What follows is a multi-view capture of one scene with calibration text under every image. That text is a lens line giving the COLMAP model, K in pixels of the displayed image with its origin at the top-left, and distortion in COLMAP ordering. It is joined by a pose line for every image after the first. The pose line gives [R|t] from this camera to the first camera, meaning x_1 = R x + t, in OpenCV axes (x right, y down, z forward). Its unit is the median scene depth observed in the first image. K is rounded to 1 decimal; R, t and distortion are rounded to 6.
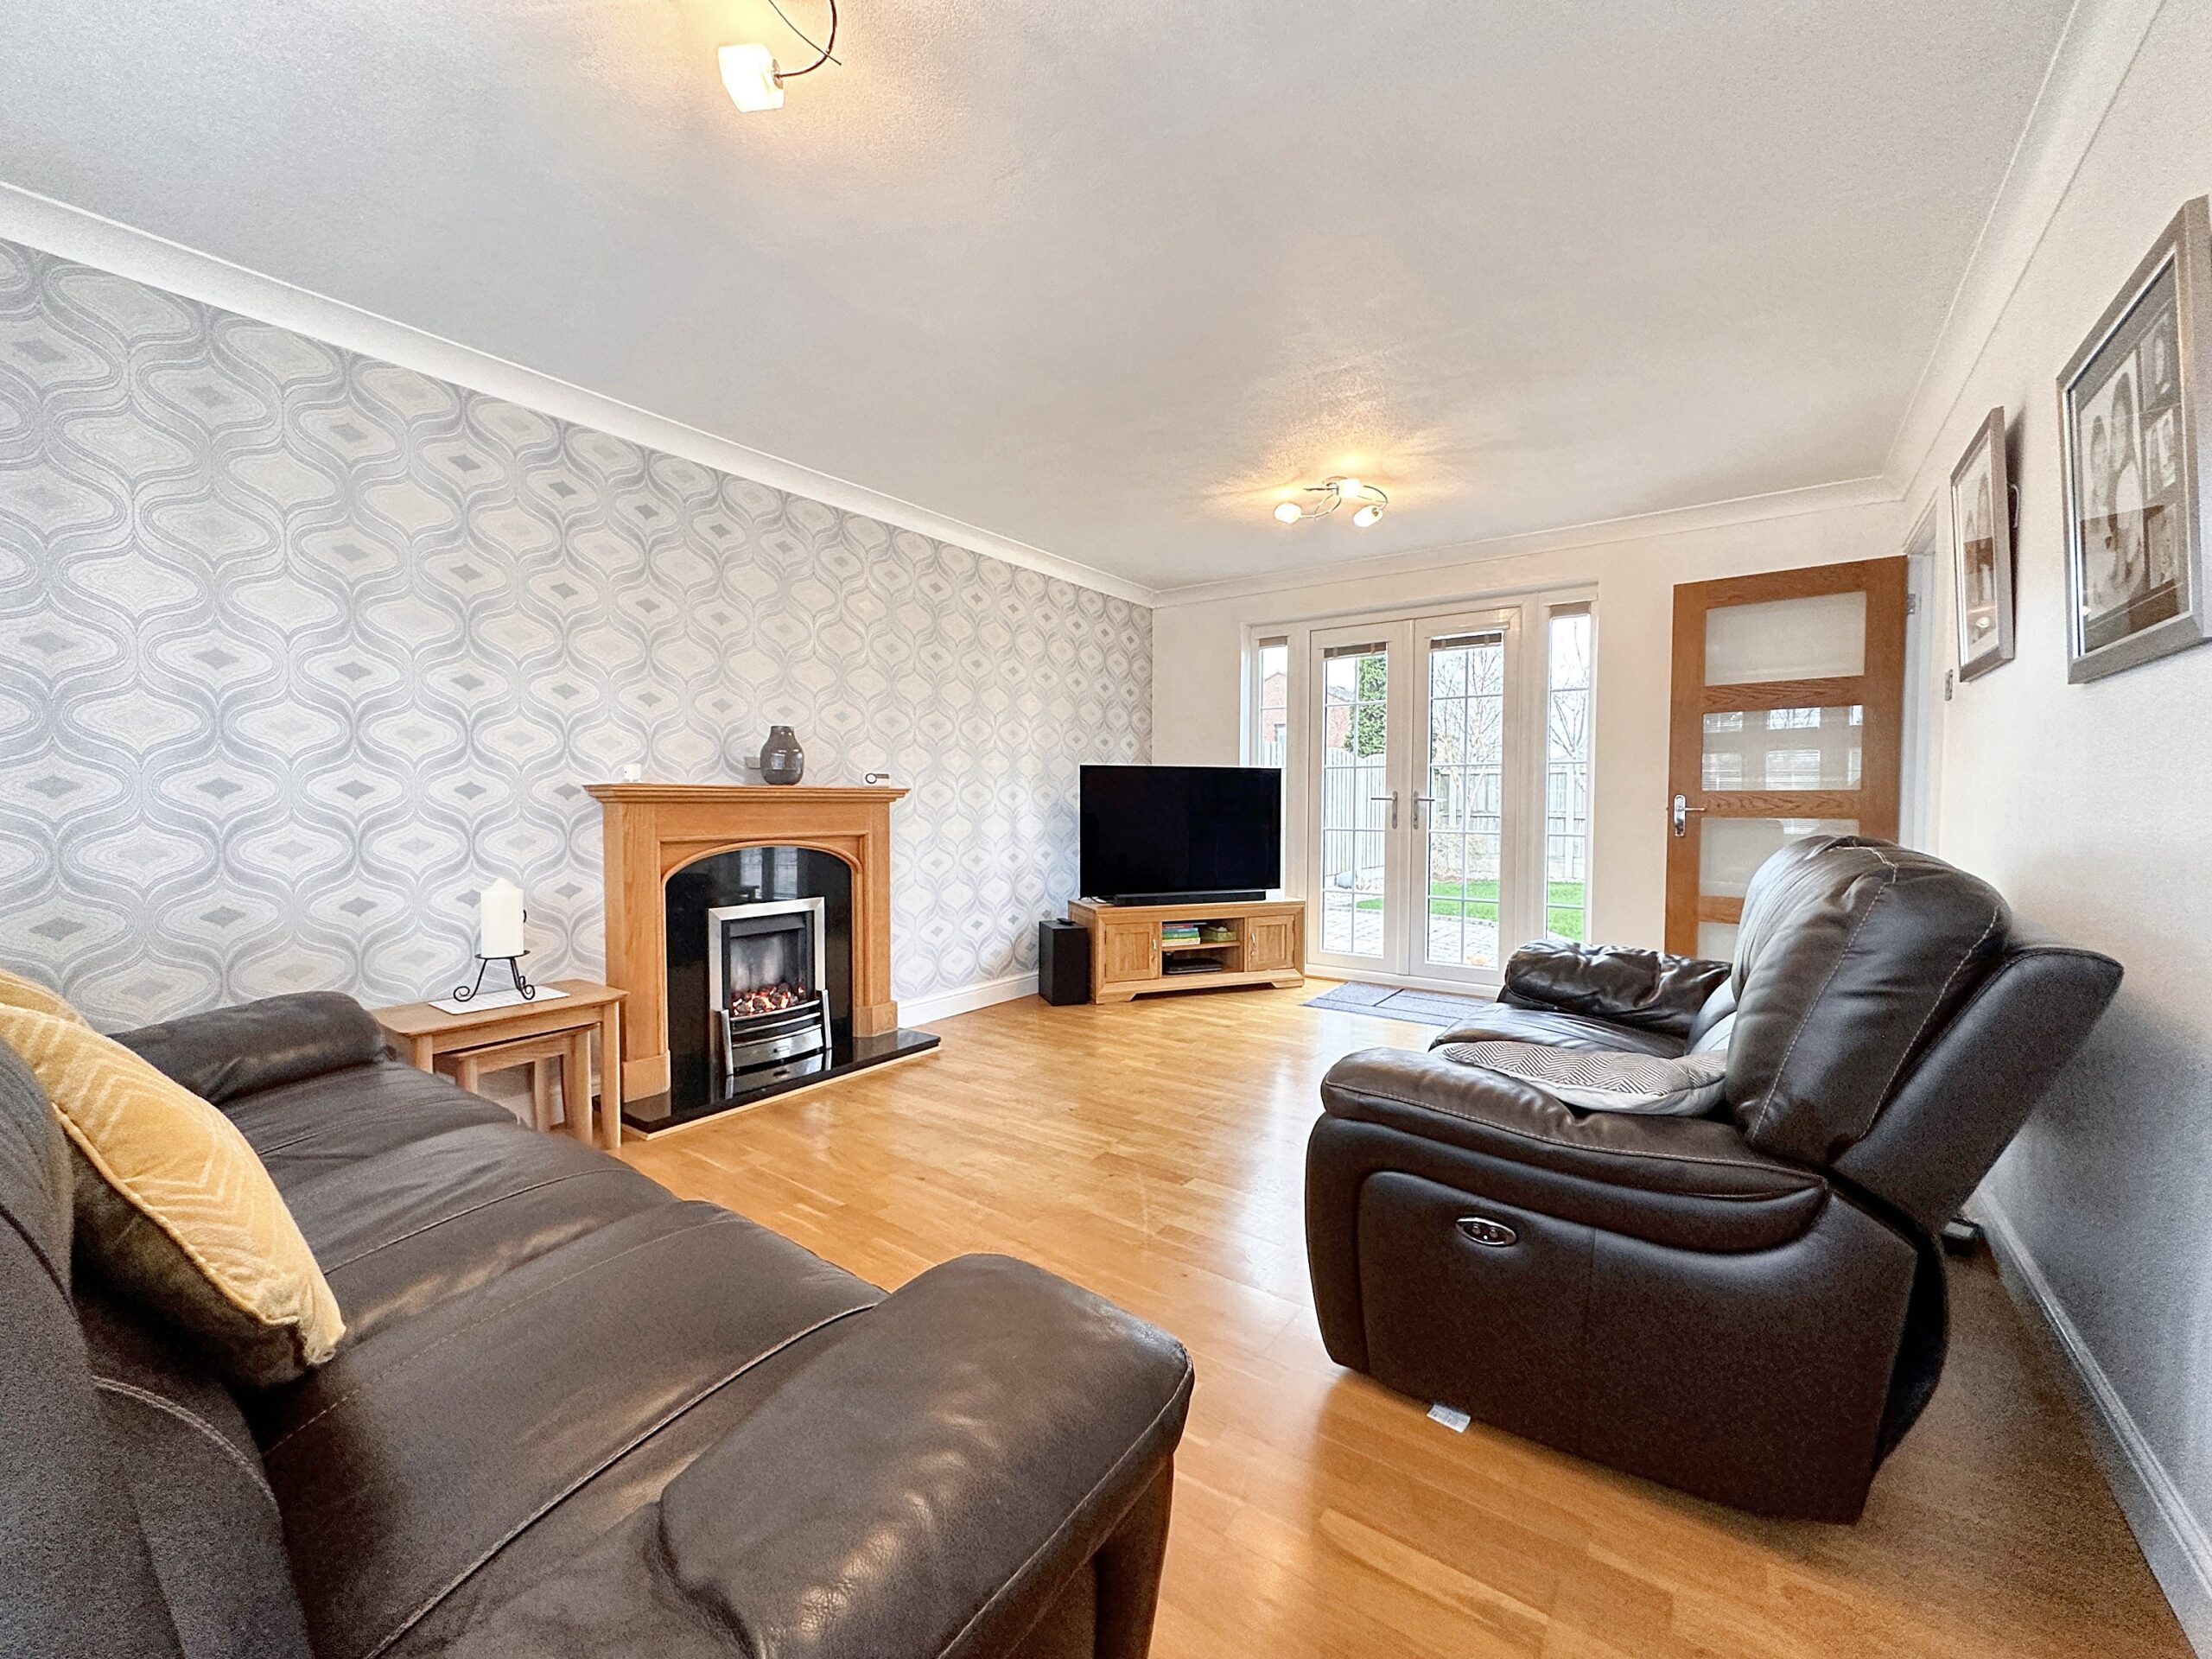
lens RADIAL K [[879.1, 0, 1107.8], [0, 879.1, 830.9], [0, 0, 1]] dist [-0.004222, -0.000247]
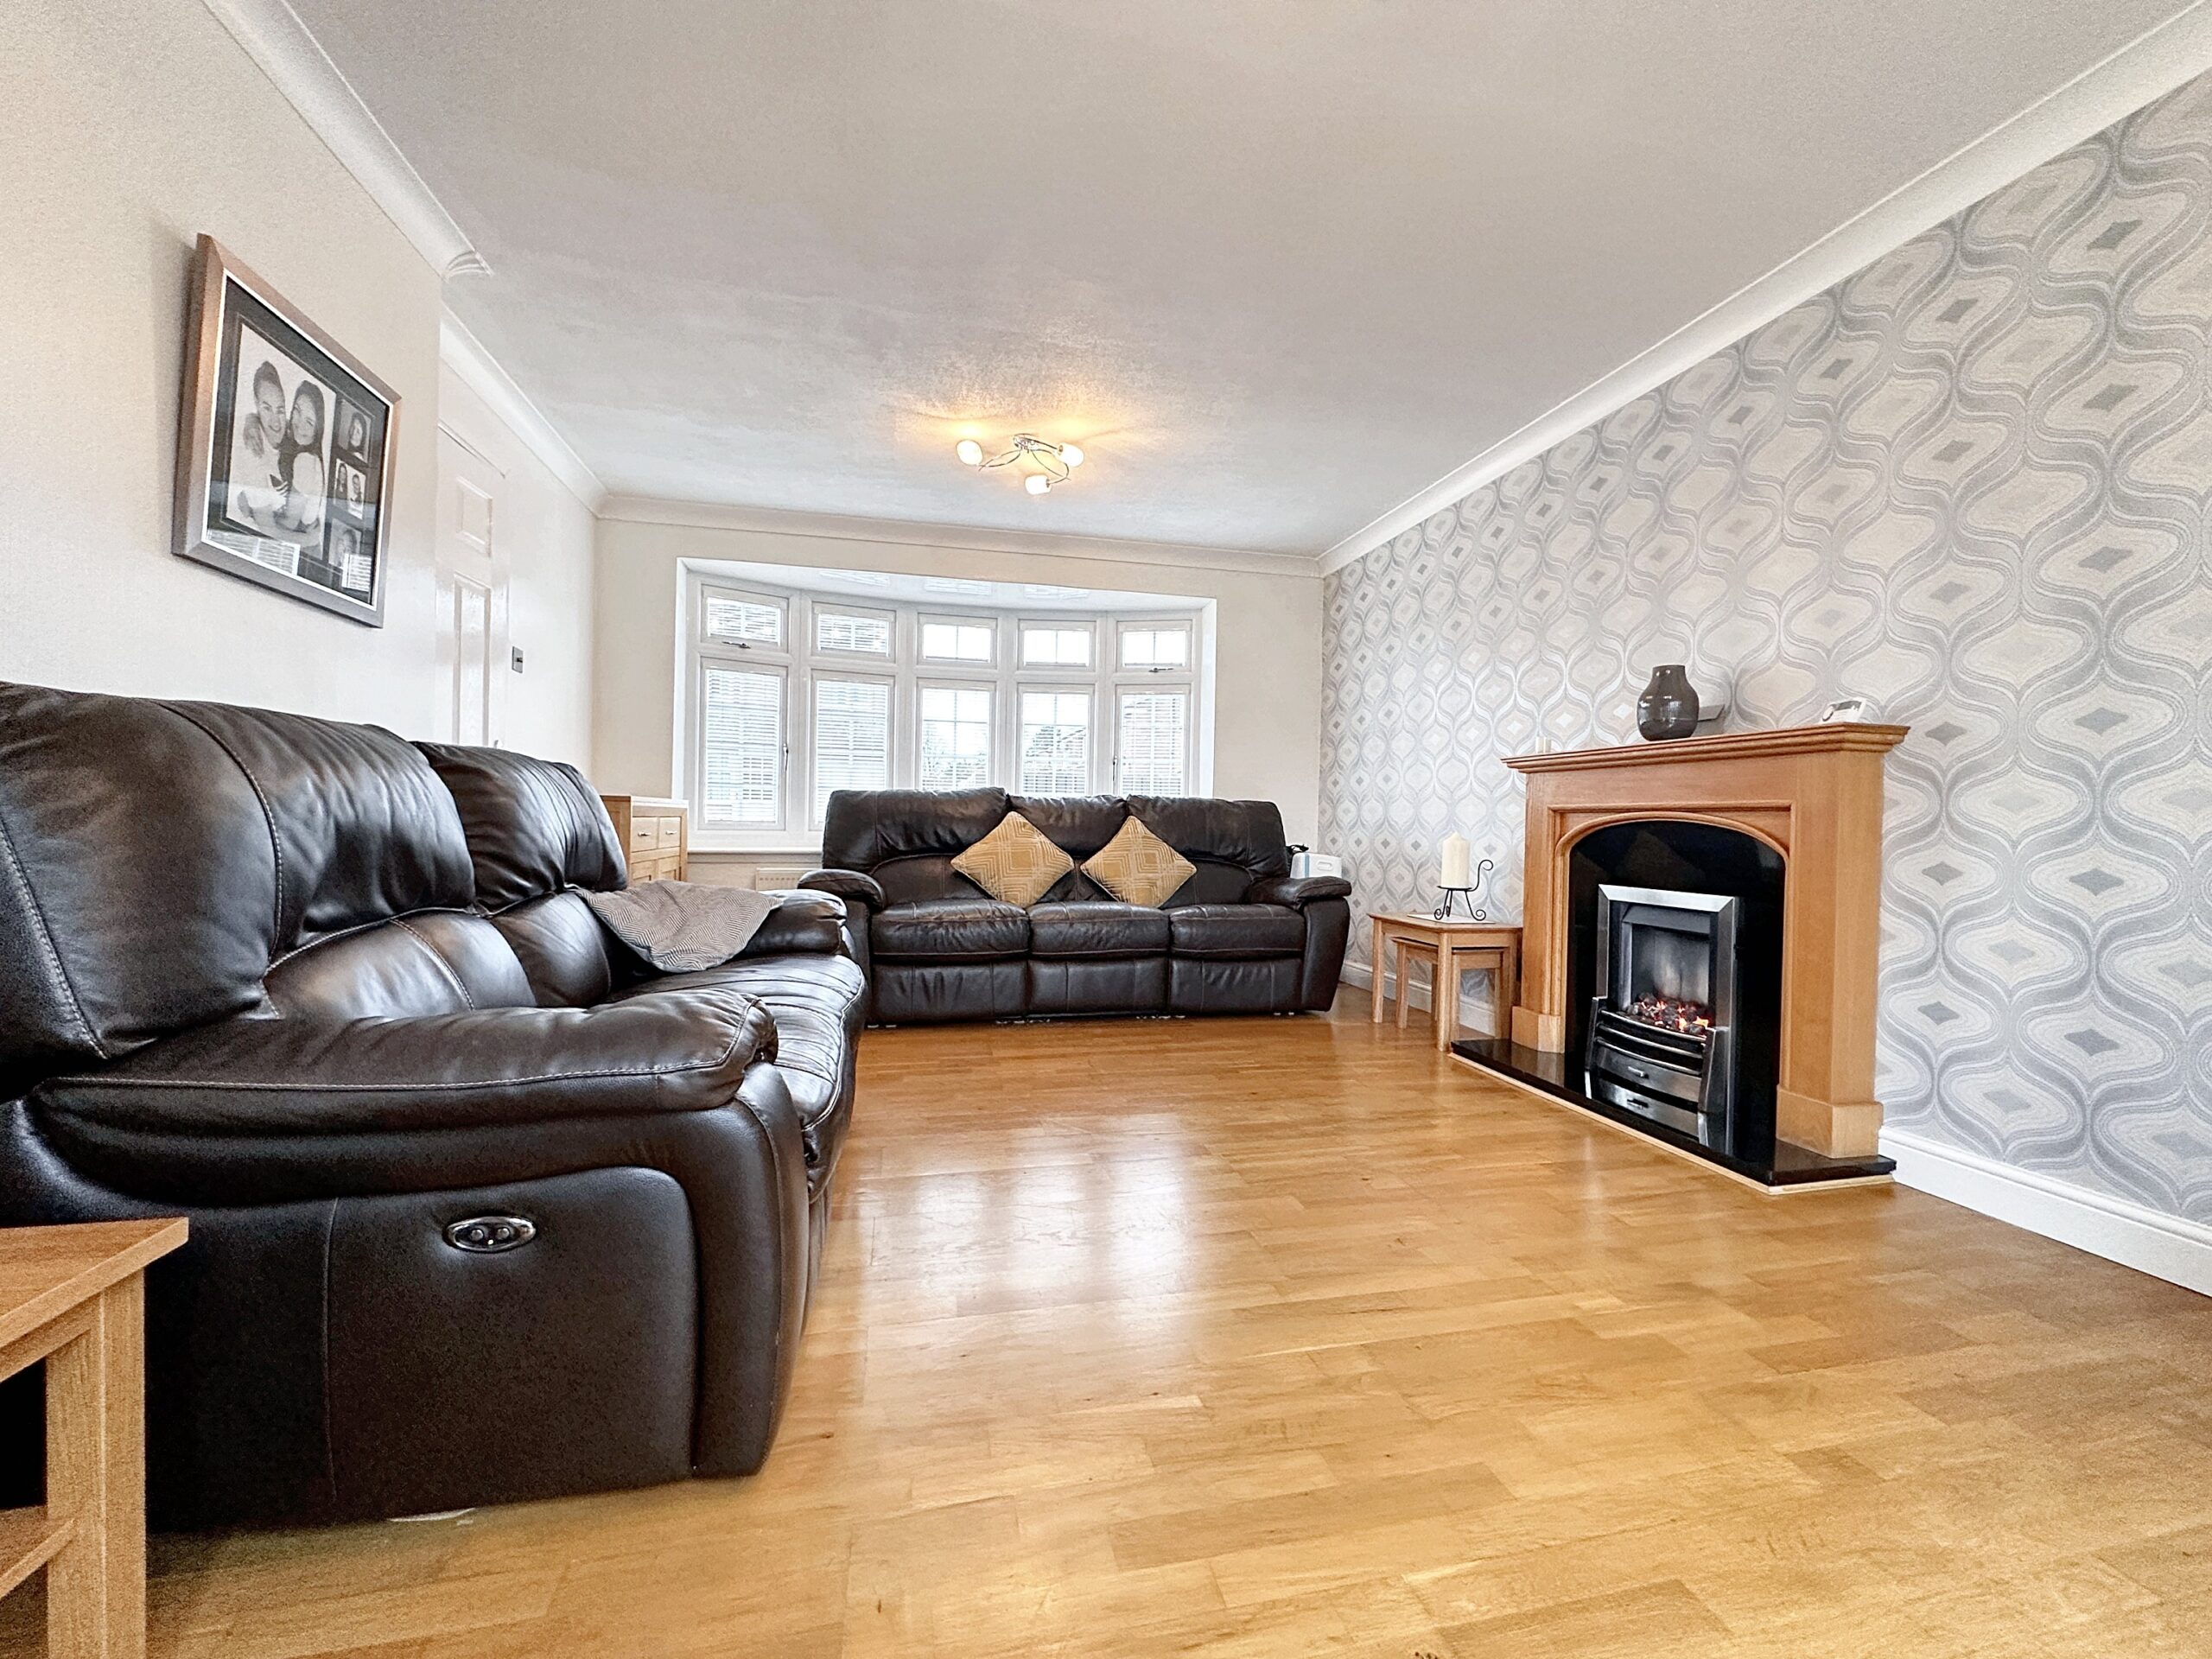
lens RADIAL K [[879.1, 0, 1102.0], [0, 879.1, 826.4], [0, 0, 1]] dist [-0.004222, -0.000247]
pose [[-0.659872, -0.009264, -0.751321, 0.583992], [-0.044060, 0.998680, 0.026384, 0.026834], [0.750085, 0.050514, -0.659410, 1.211003]]
